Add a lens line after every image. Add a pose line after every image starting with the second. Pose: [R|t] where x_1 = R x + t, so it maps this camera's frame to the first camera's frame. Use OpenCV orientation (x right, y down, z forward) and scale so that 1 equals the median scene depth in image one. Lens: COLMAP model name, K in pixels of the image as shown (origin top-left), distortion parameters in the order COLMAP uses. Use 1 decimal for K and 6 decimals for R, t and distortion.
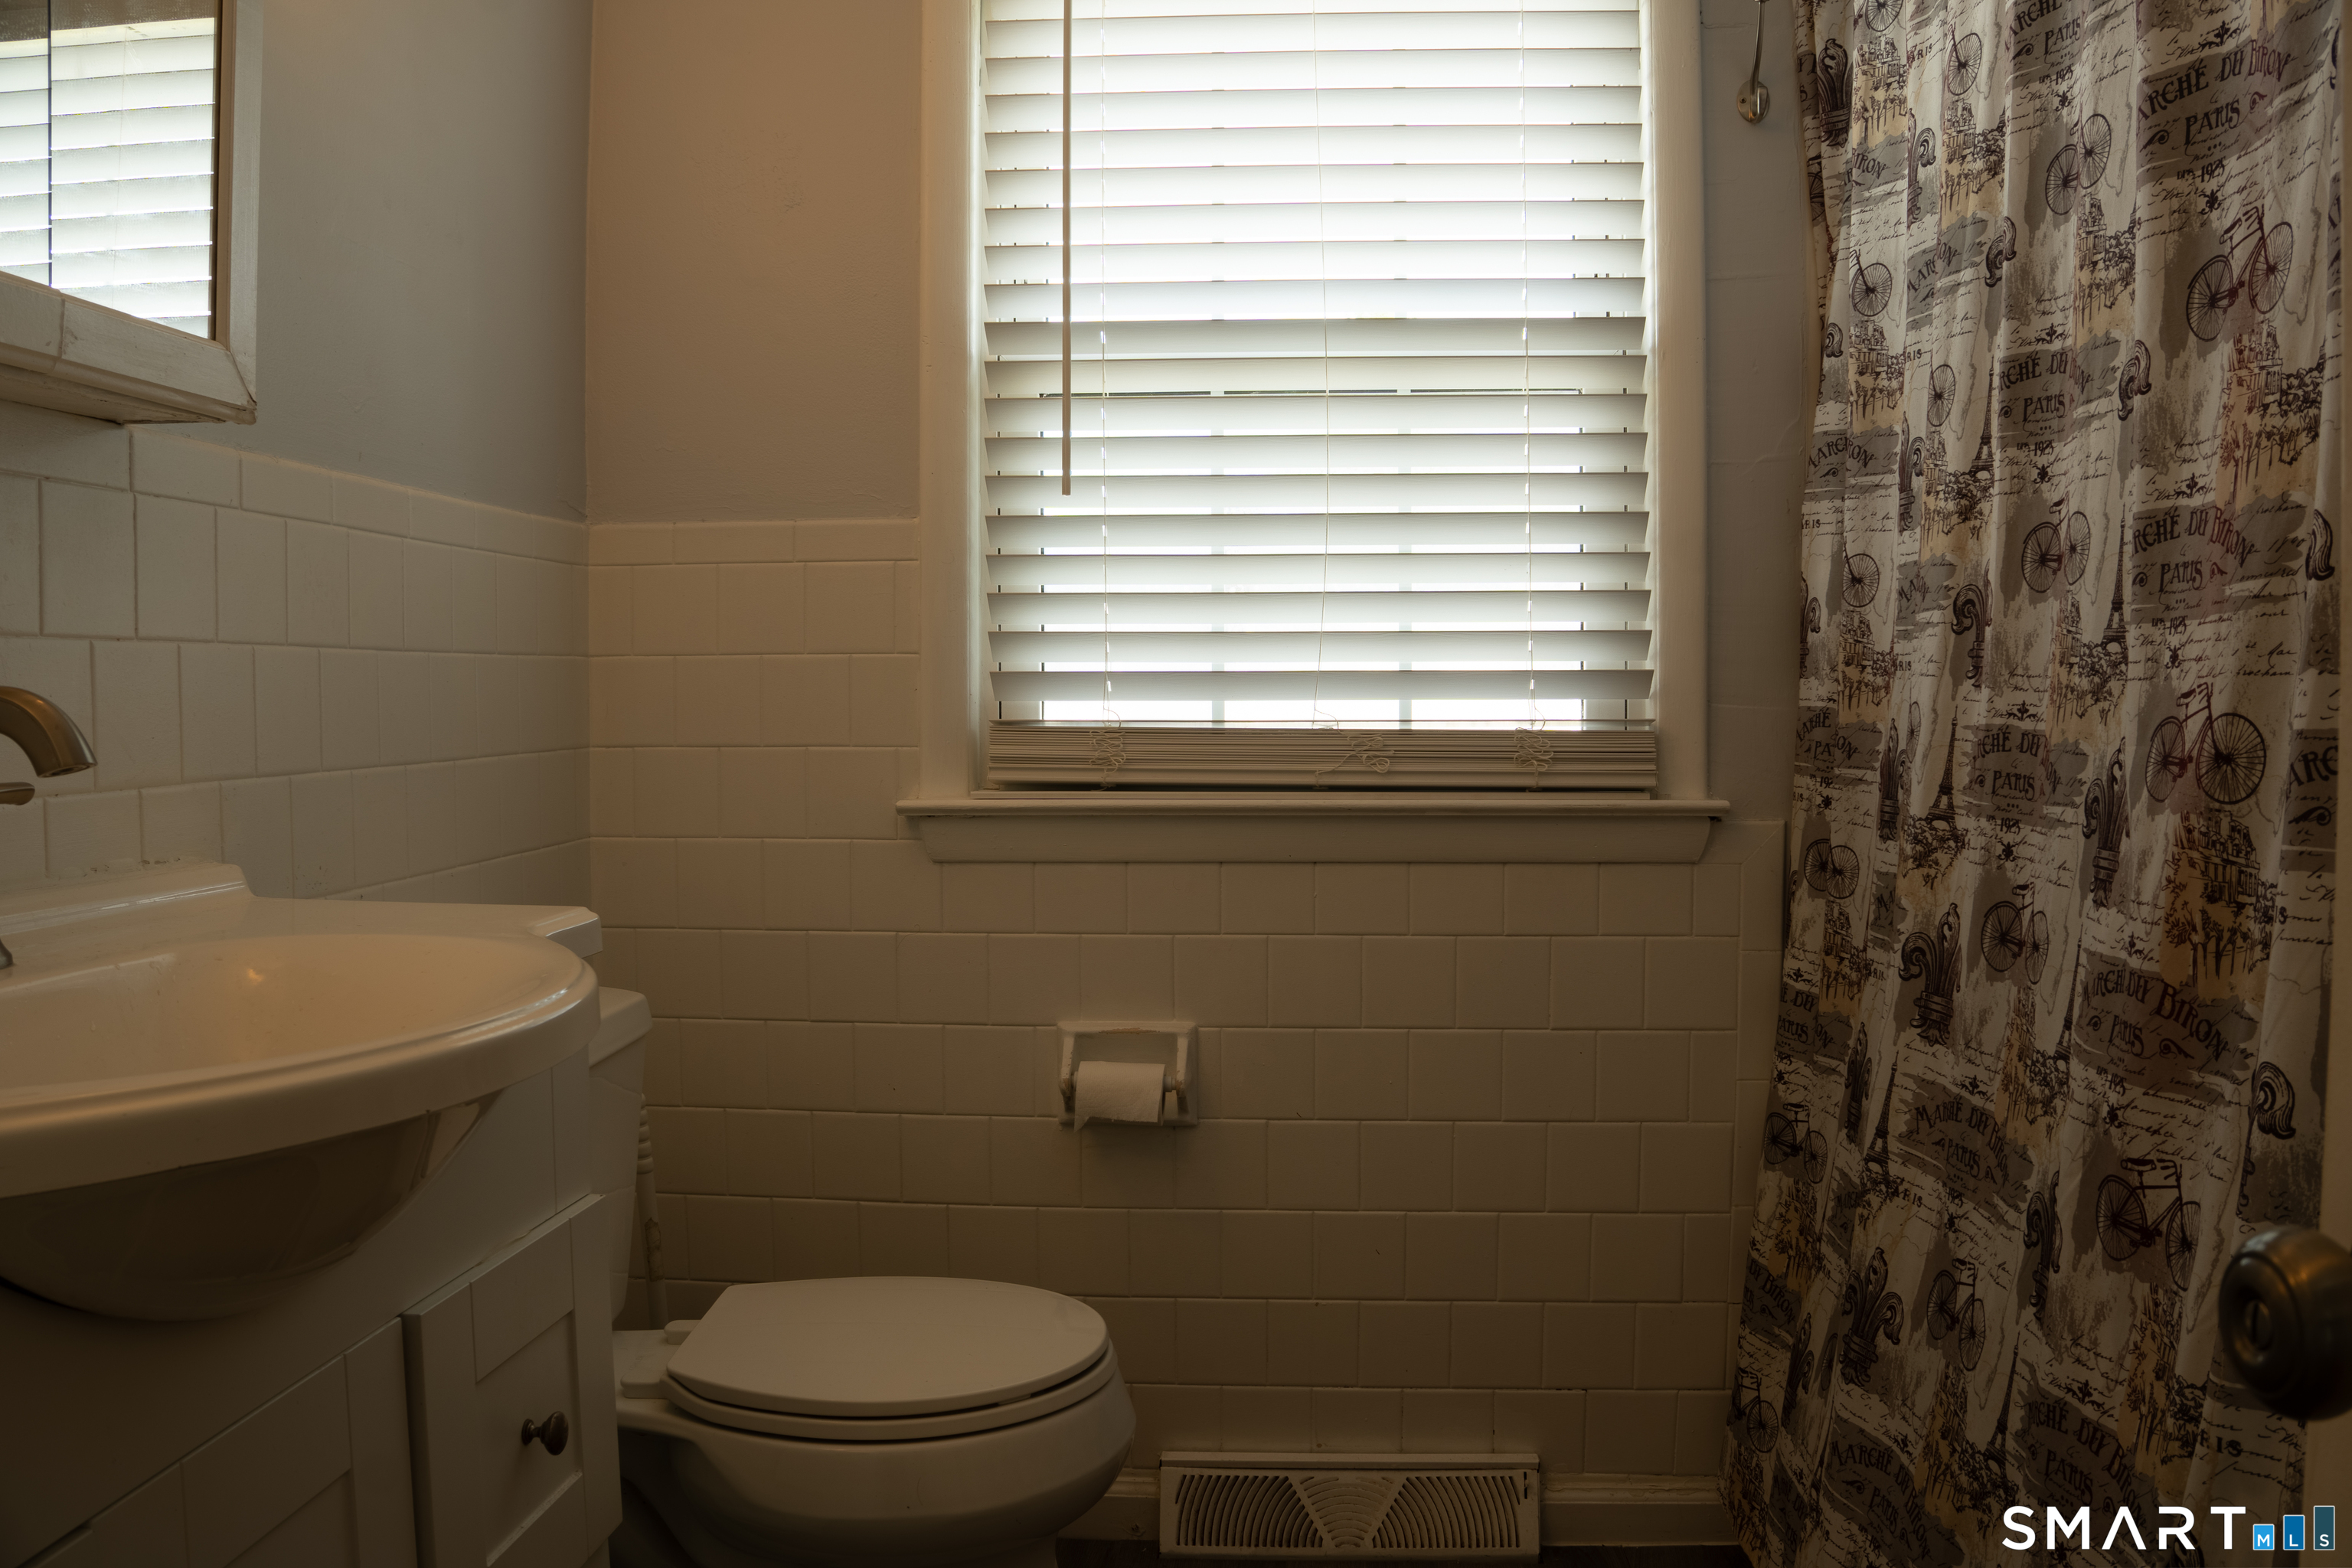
lens RADIAL K [[1857.0, 0, 1156.2], [0, 1857.0, 782.5], [0, 0, 1]] dist [-0.197002, 0.121588]
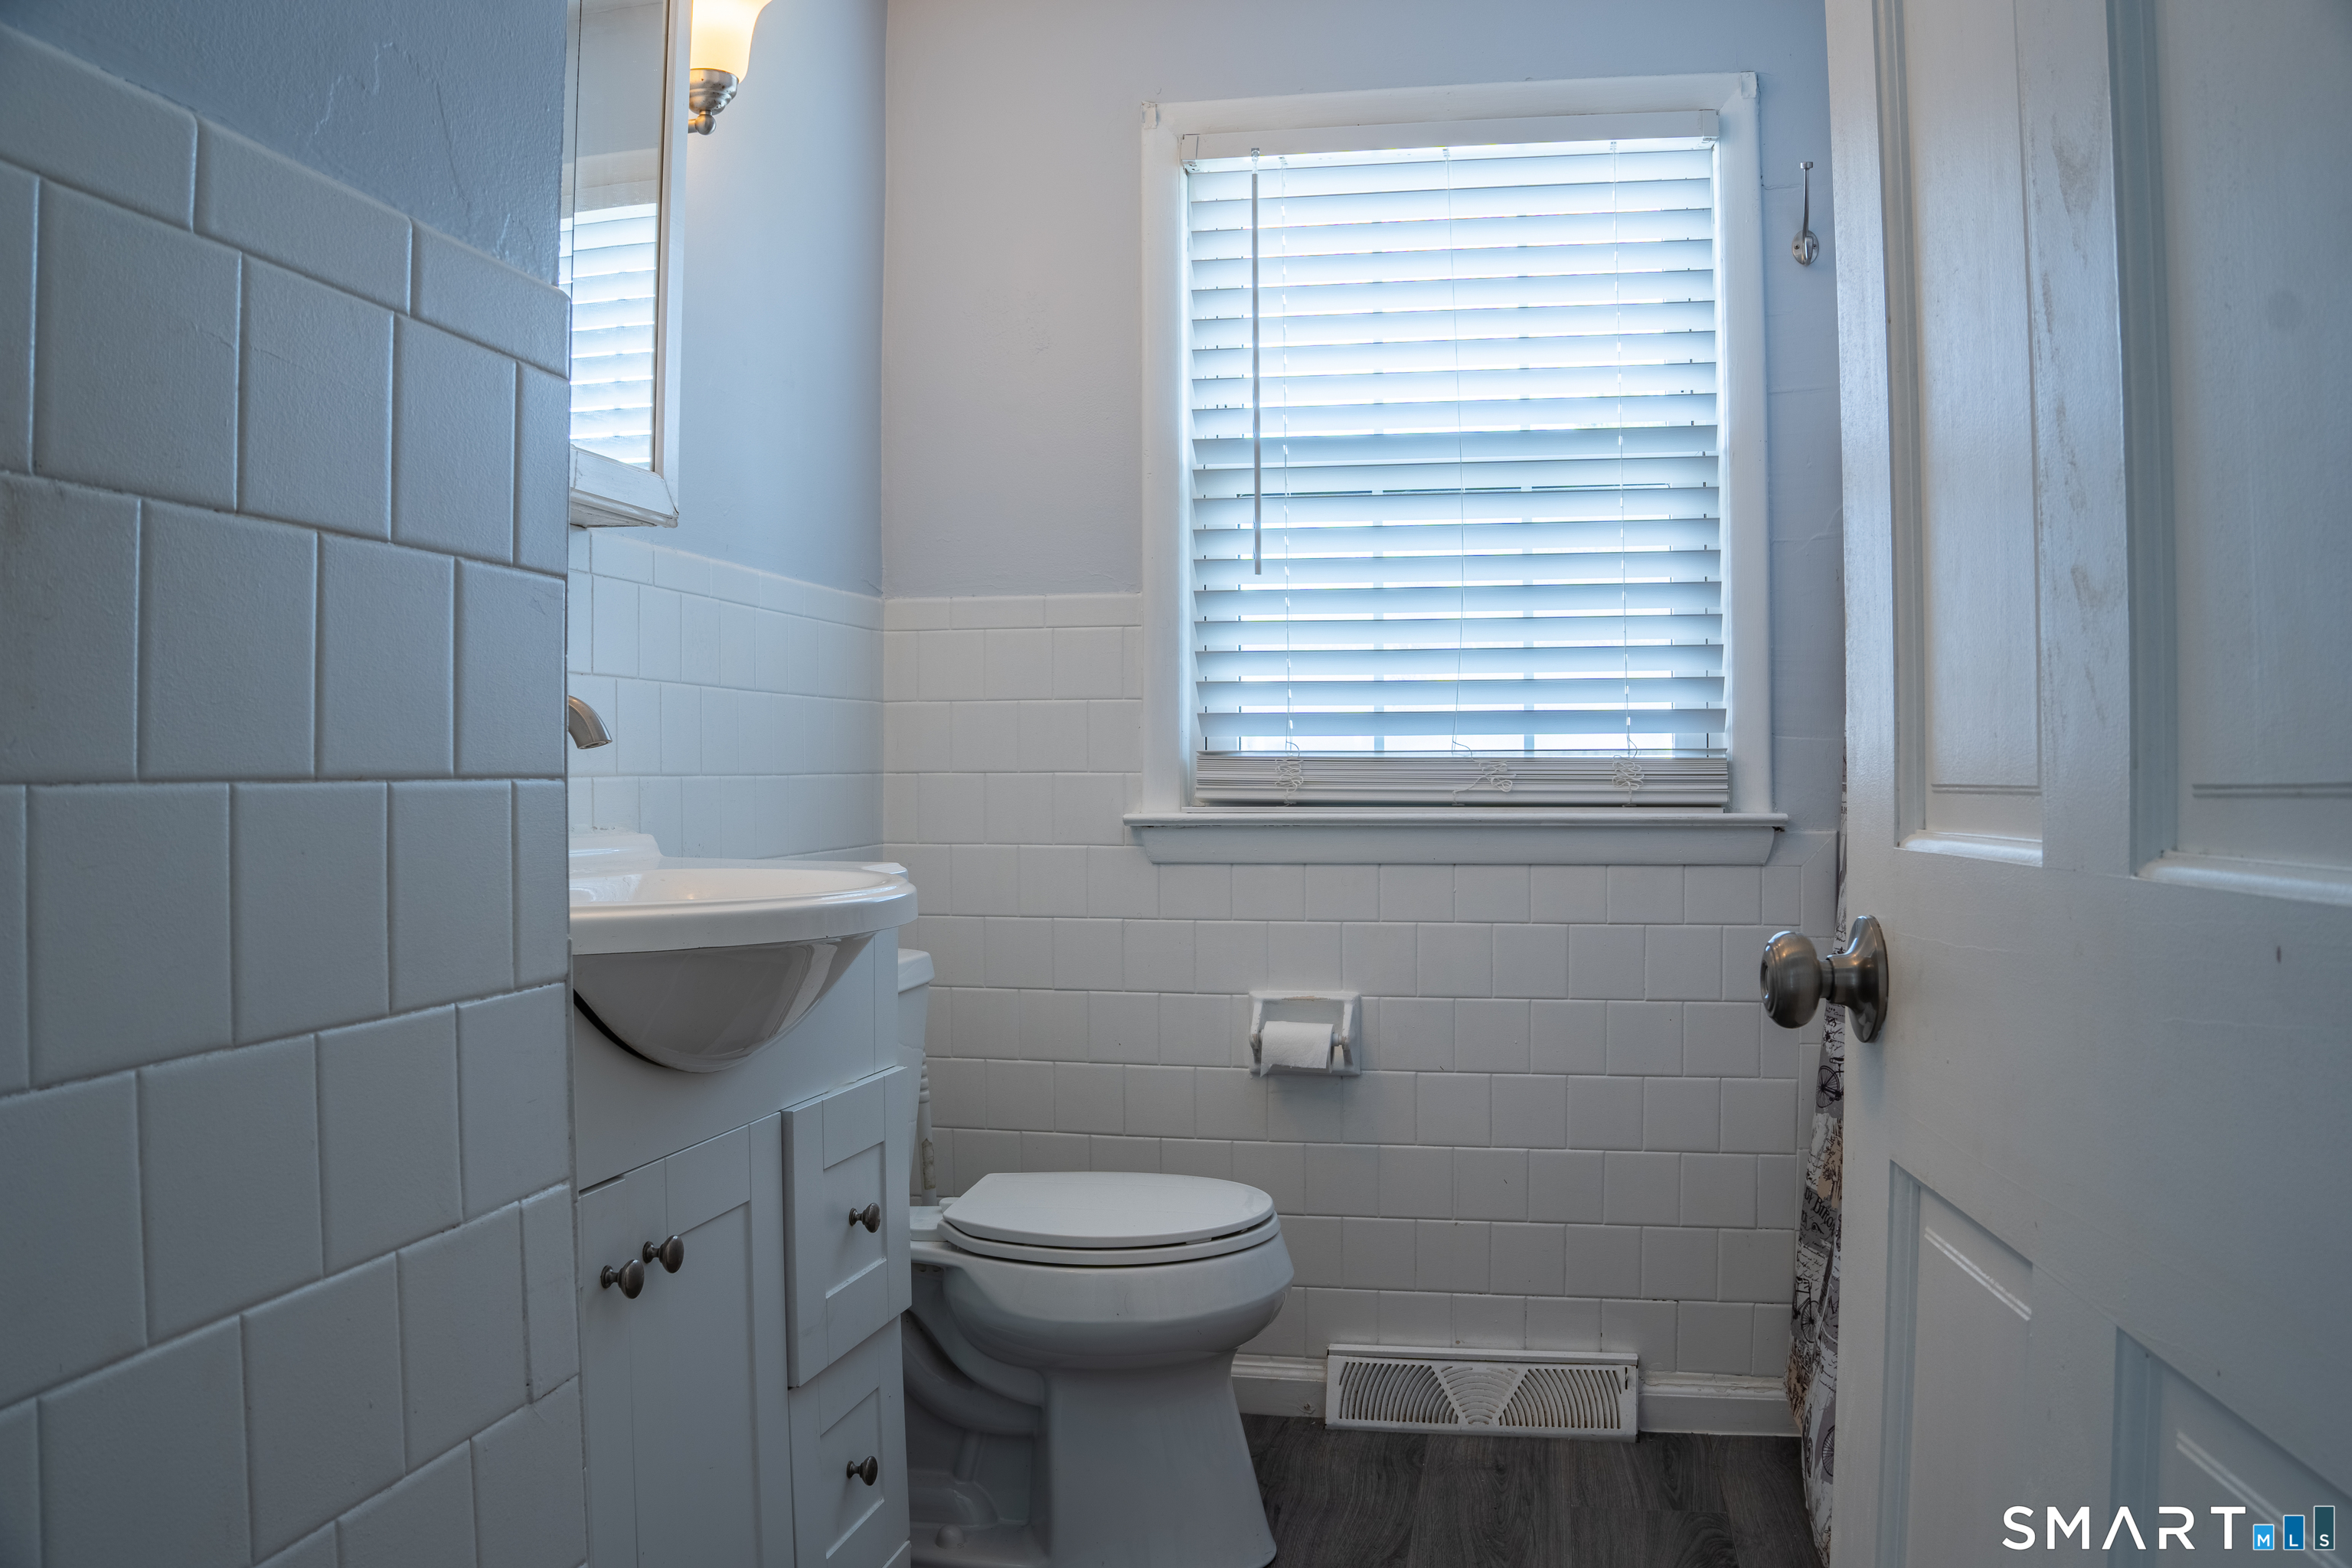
lens RADIAL K [[1857.0, 0, 1156.2], [0, 1857.0, 782.5], [0, 0, 1]] dist [-0.197002, 0.121588]
pose [[0.991233, 0.000955, -0.132125, 0.051065], [-0.006609, 0.999080, -0.042363, 0.042497], [0.131963, 0.042865, 0.990327, -0.266218]]
